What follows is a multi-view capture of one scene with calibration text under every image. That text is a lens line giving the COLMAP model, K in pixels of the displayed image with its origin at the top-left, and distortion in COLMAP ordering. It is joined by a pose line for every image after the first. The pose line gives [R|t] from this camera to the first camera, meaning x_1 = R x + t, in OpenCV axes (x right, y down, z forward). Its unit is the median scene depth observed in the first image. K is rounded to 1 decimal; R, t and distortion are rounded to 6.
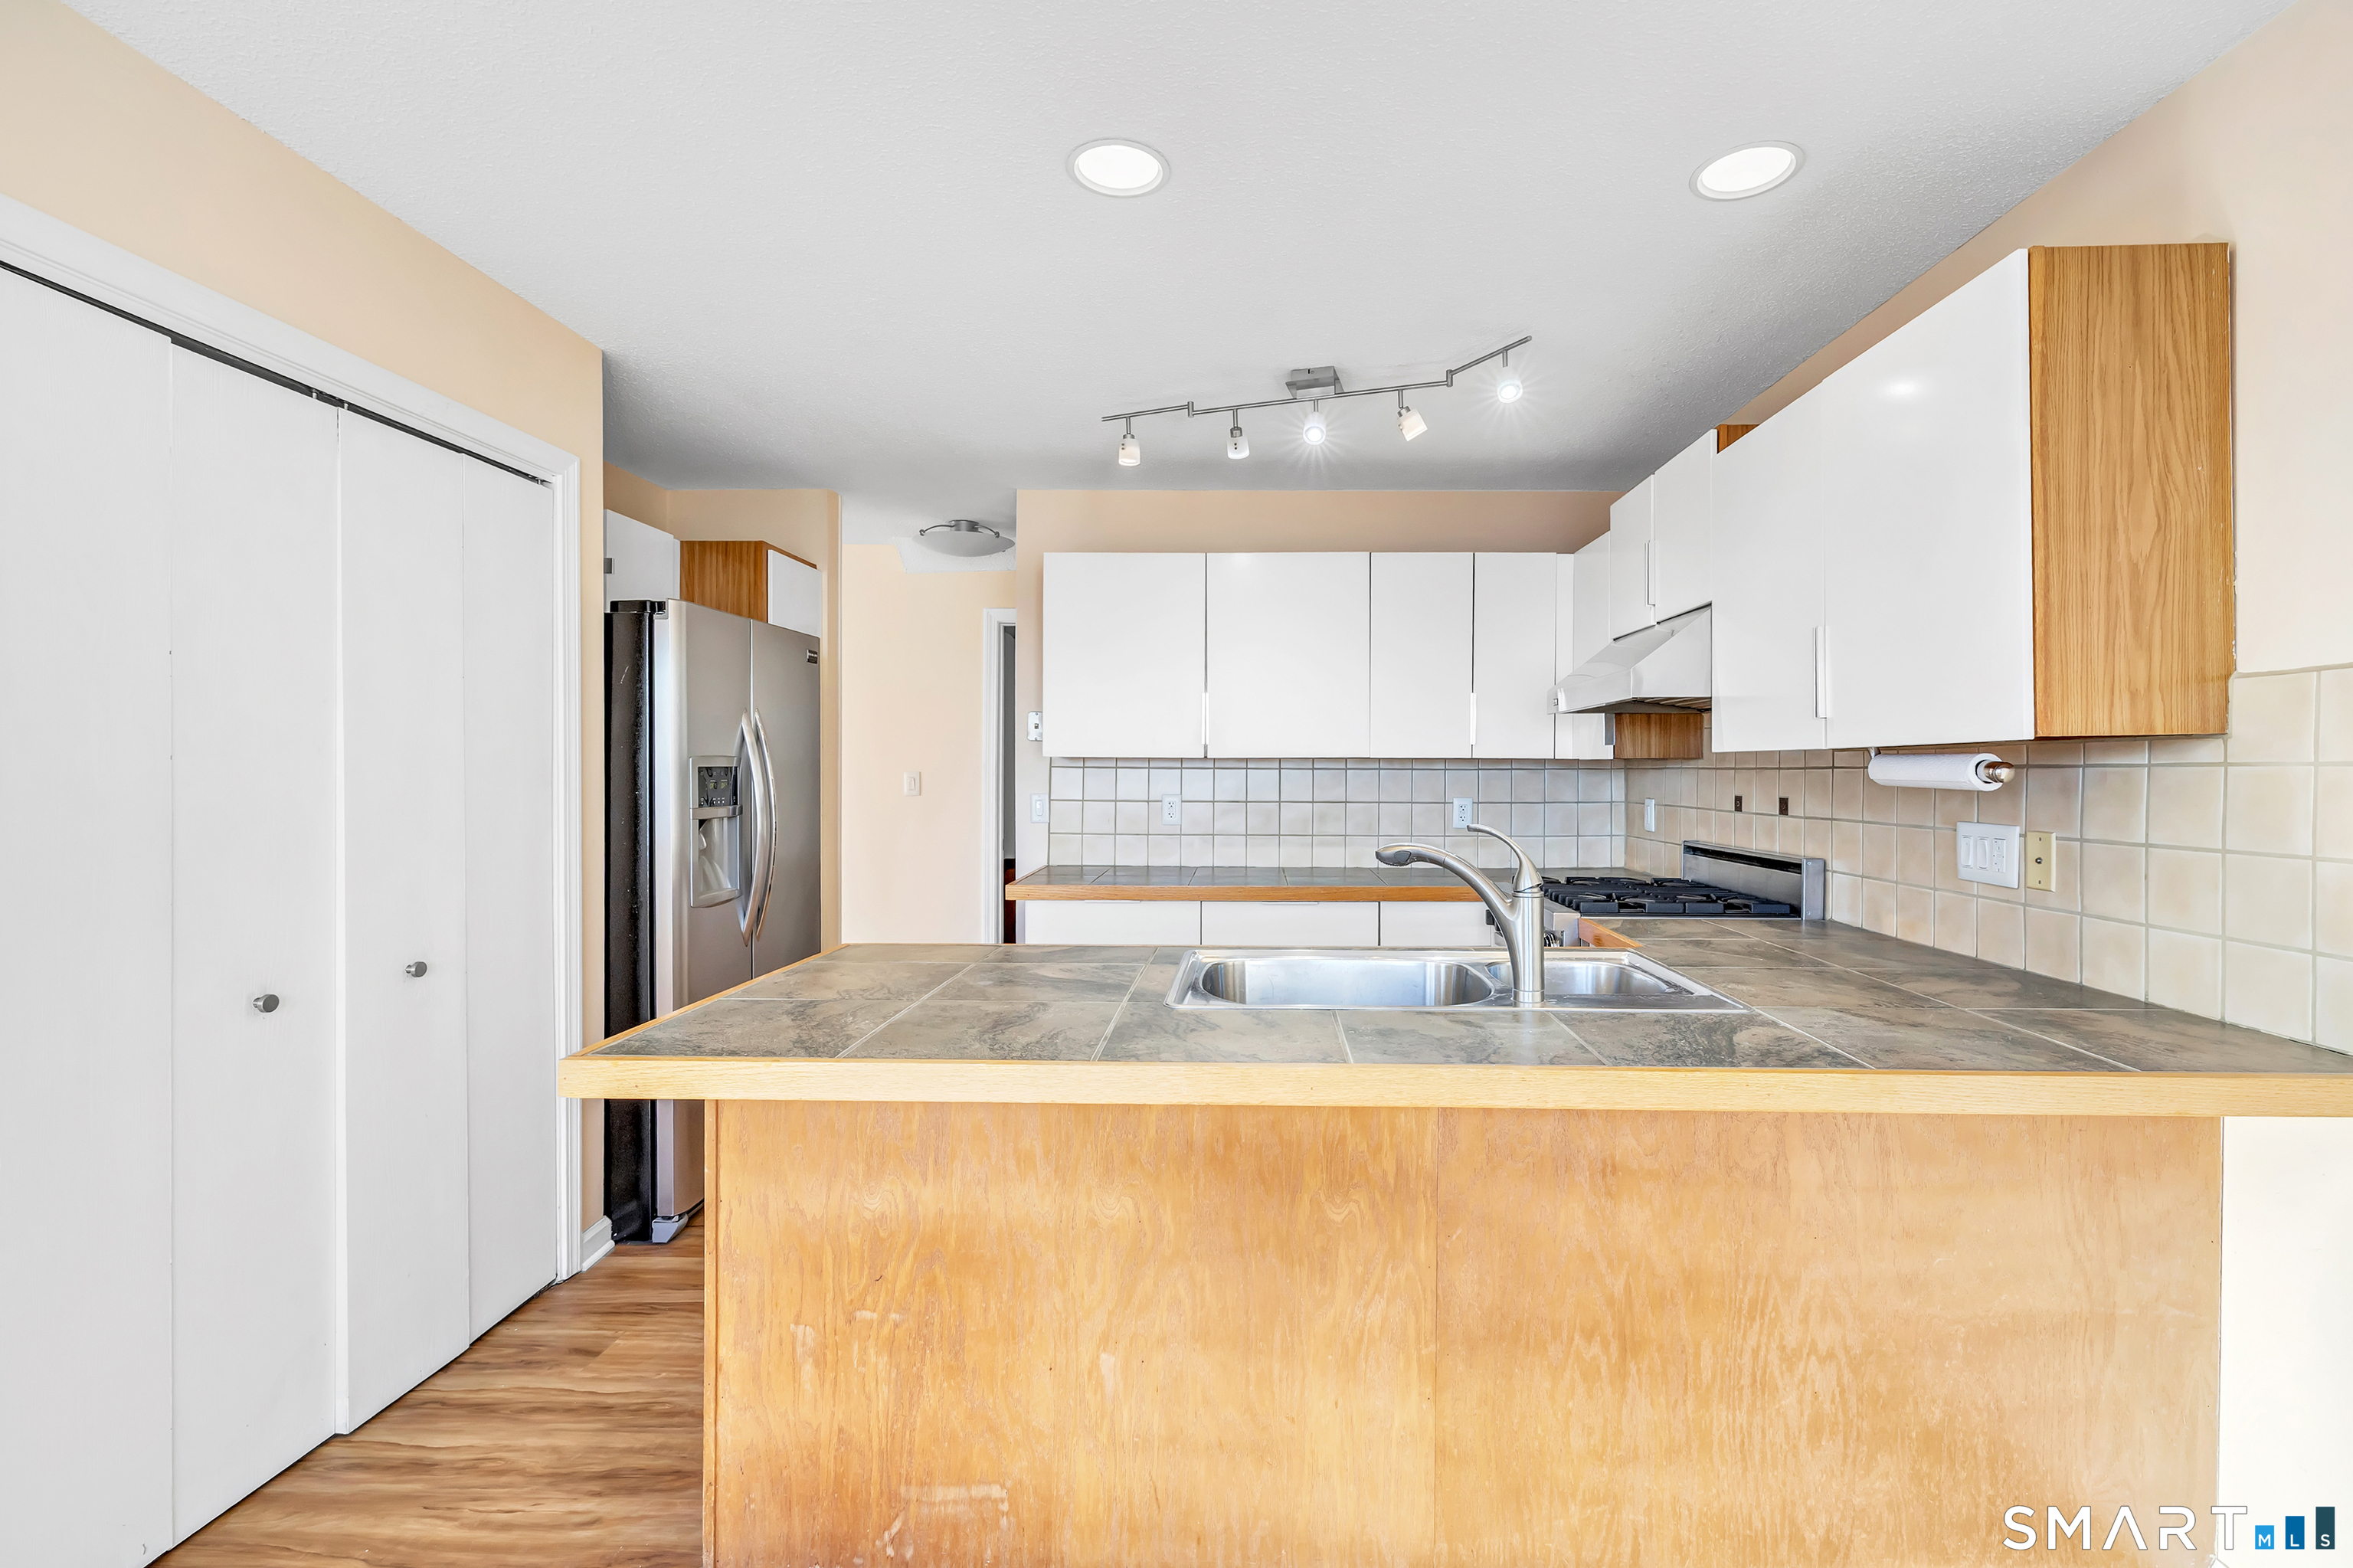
lens RADIAL K [[1019.9, 0, 1240.5], [0, 1019.9, 769.3], [0, 0, 1]] dist [-0.001250, 0.000718]
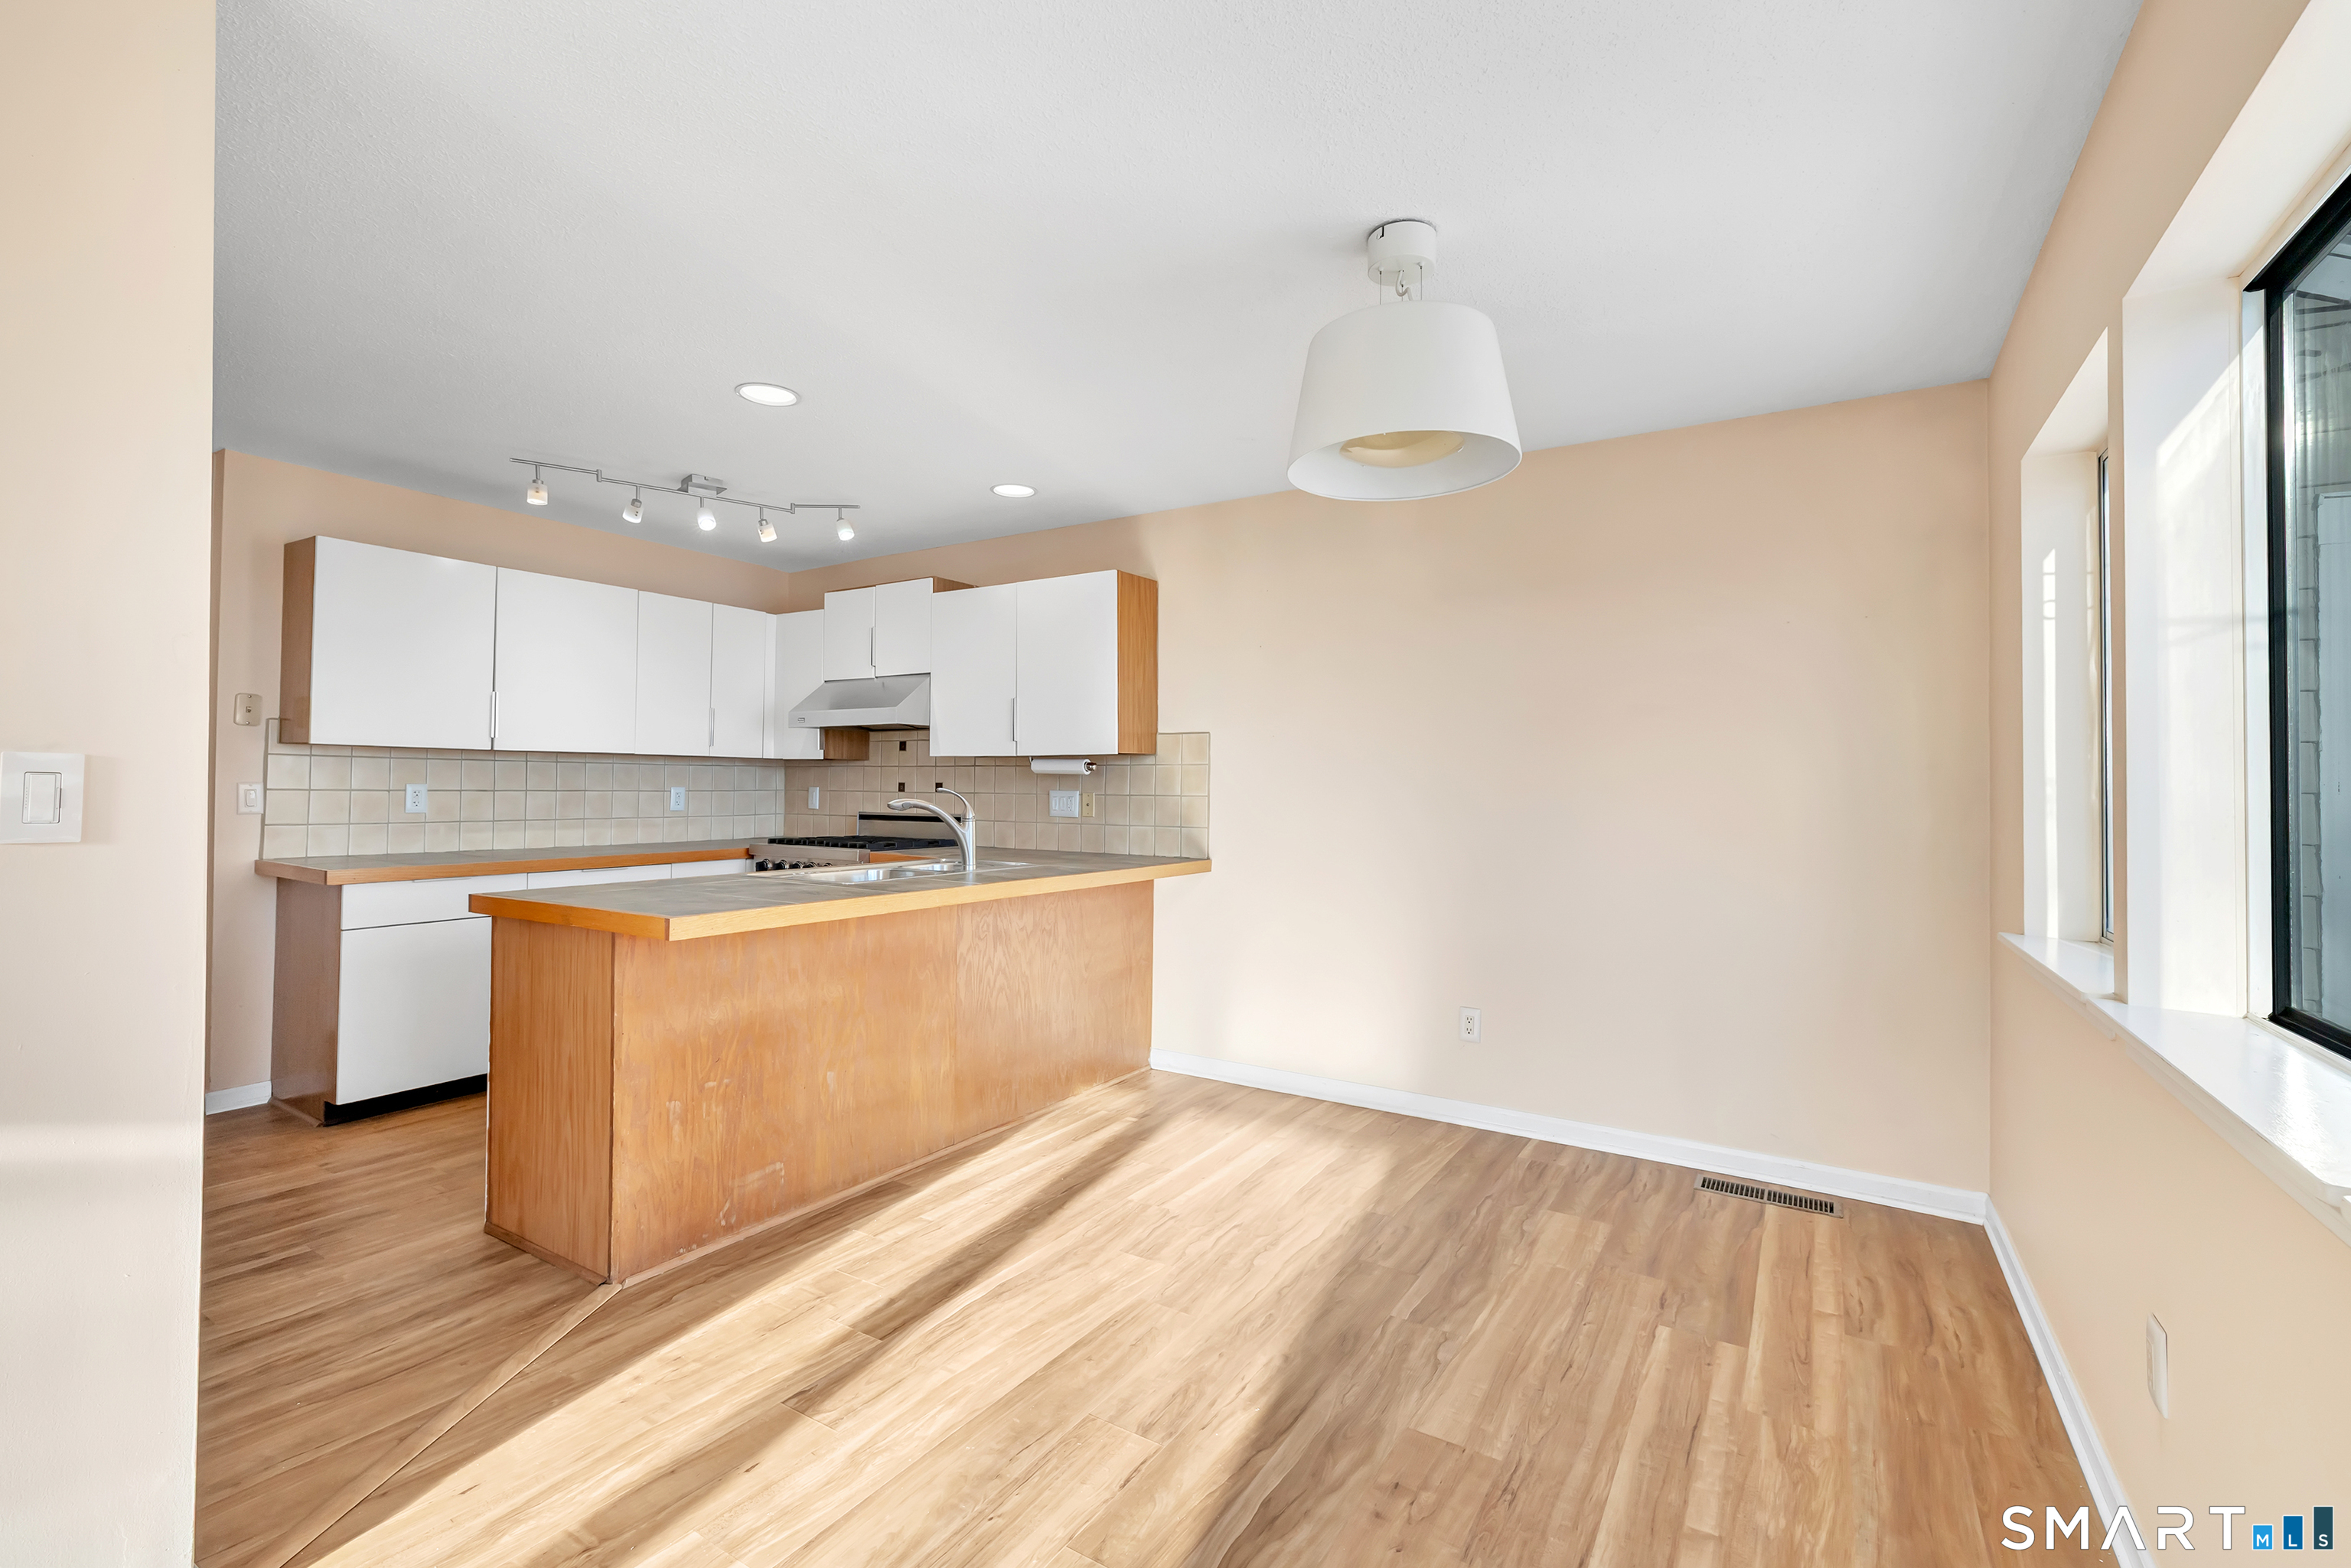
lens RADIAL K [[1019.0, 0, 1160.4], [0, 1019.0, 770.1], [0, 0, 1]] dist [-0.001250, 0.000718]
pose [[0.523459, 0.014949, 0.851920, -1.312337], [-0.008276, 0.999888, -0.012460, 0.040708], [-0.852011, -0.000528, 0.523524, -0.448664]]
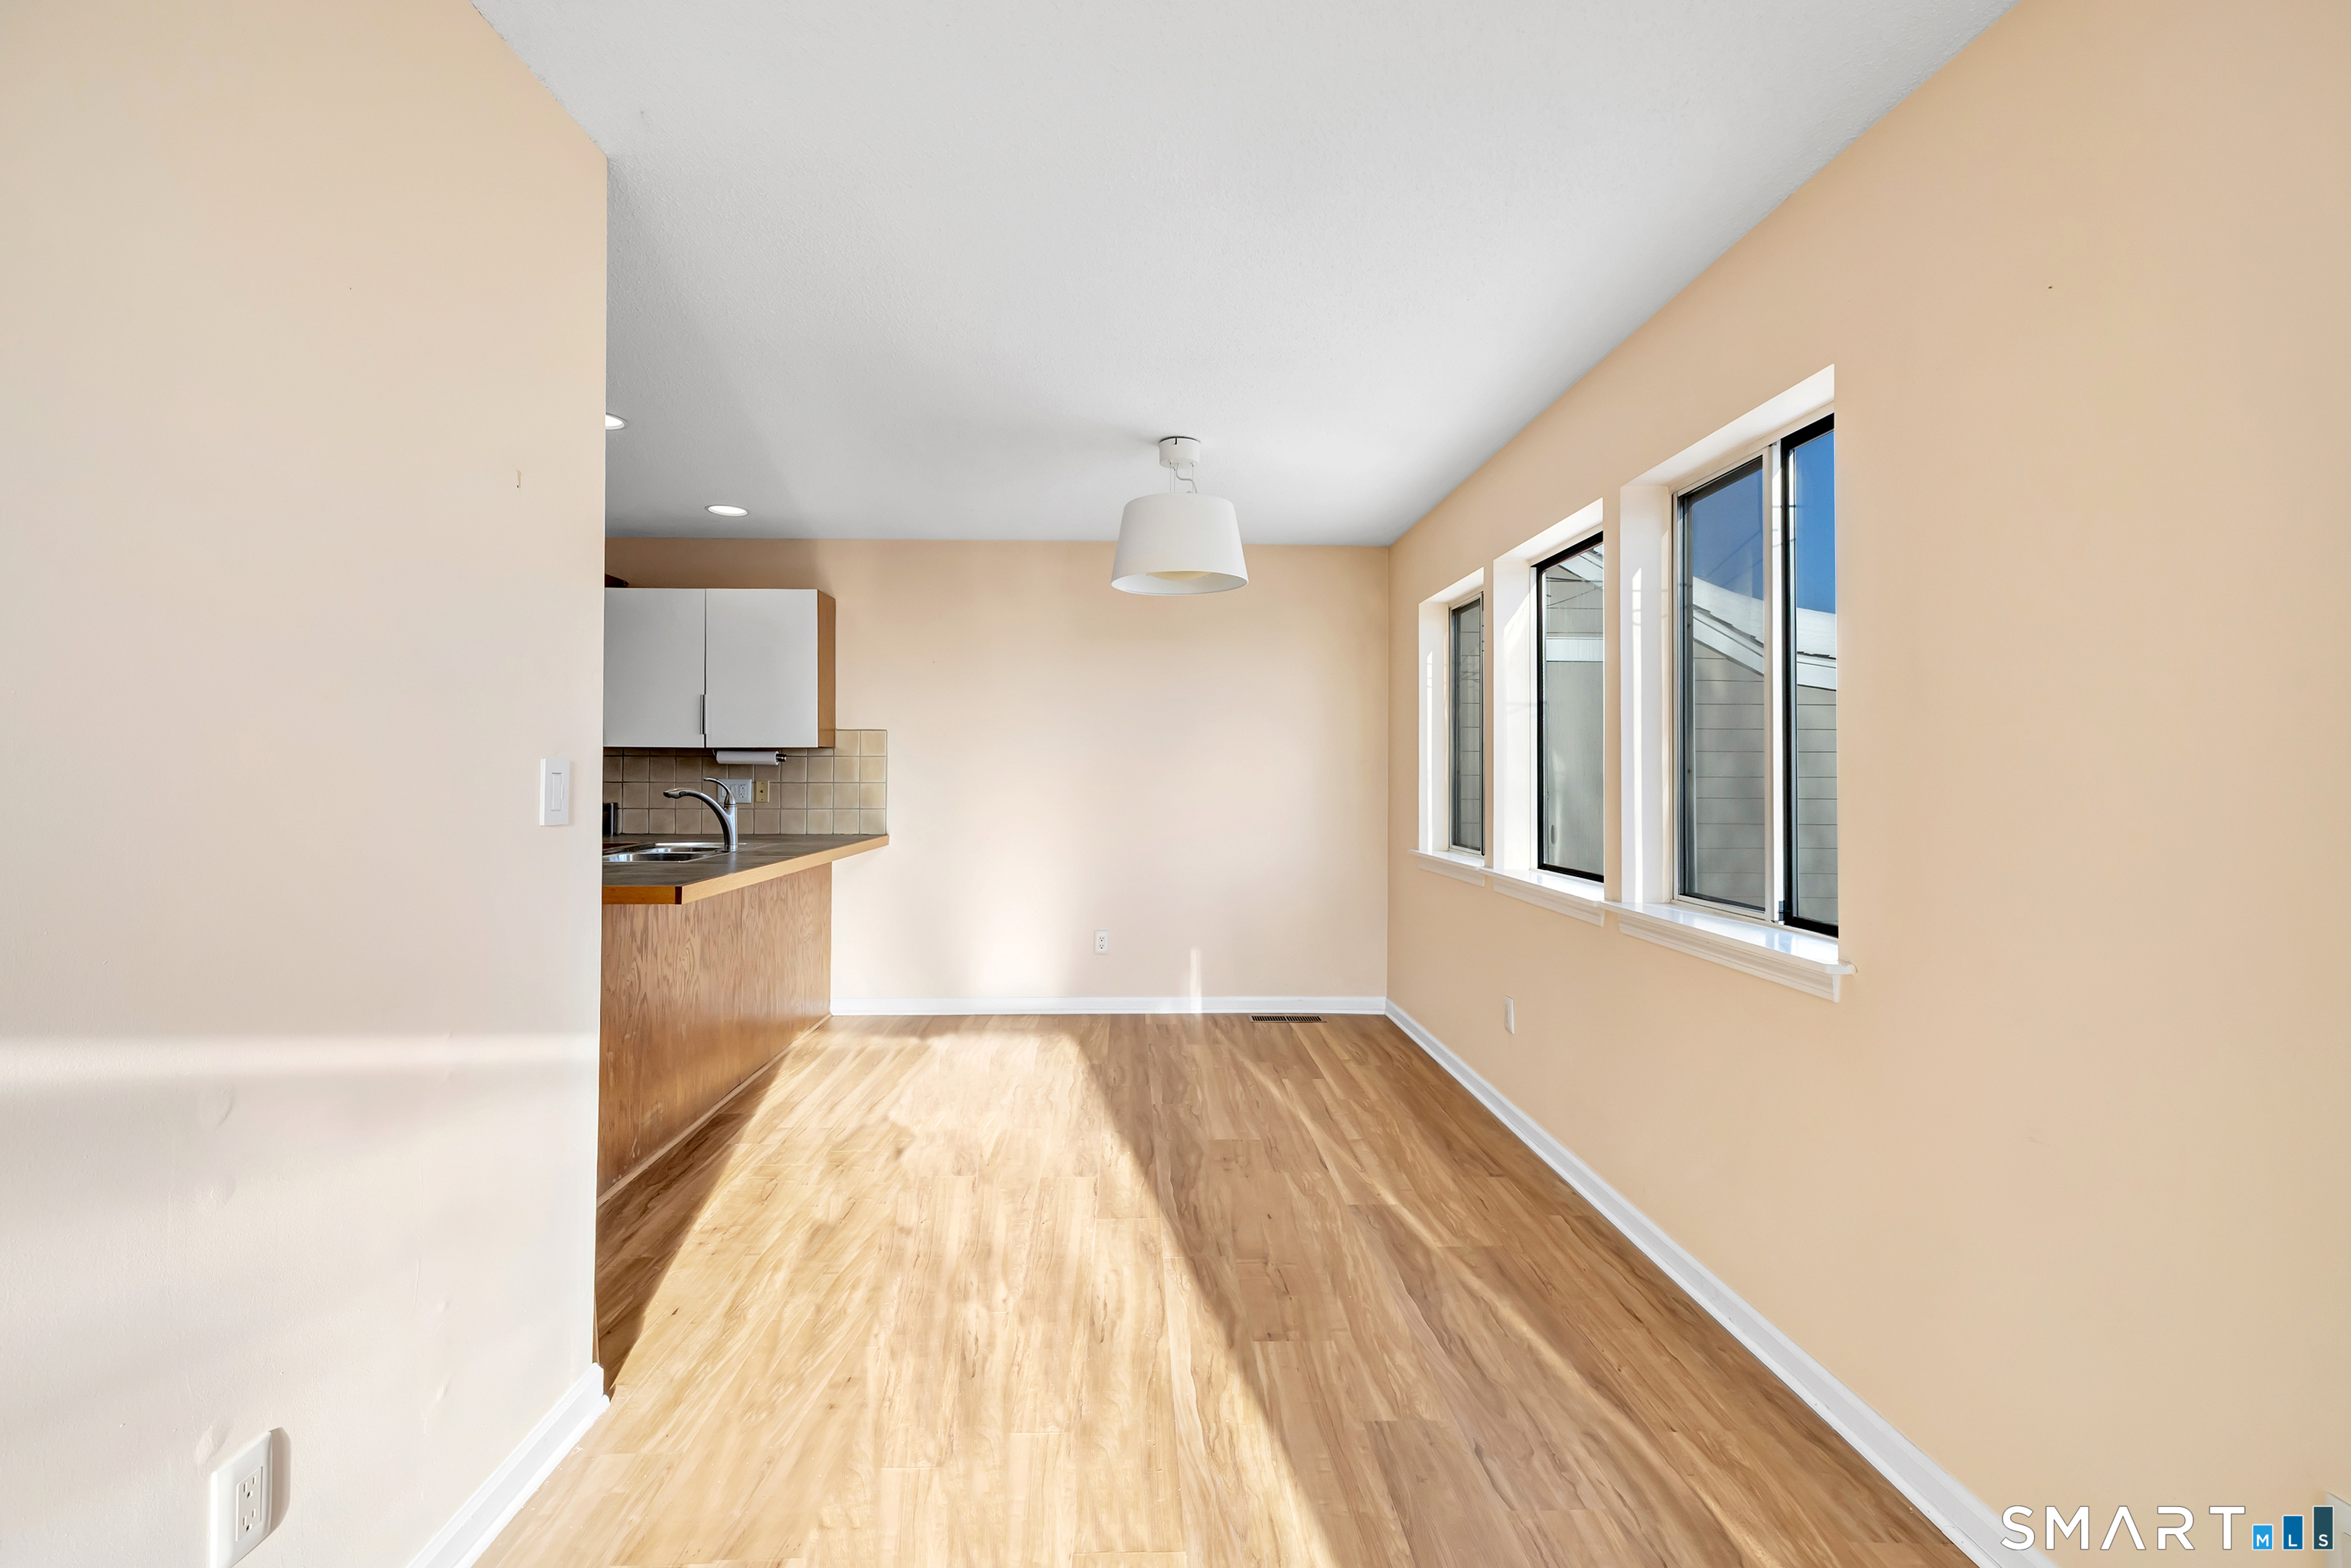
lens RADIAL K [[1019.0, 0, 1156.6], [0, 1019.0, 764.1], [0, 0, 1]] dist [-0.001250, 0.000718]
pose [[-0.048404, 0.007756, 0.998798, -2.173718], [-0.005099, 0.999955, -0.008012, 0.037370], [-0.998815, -0.005481, -0.048363, 0.105381]]
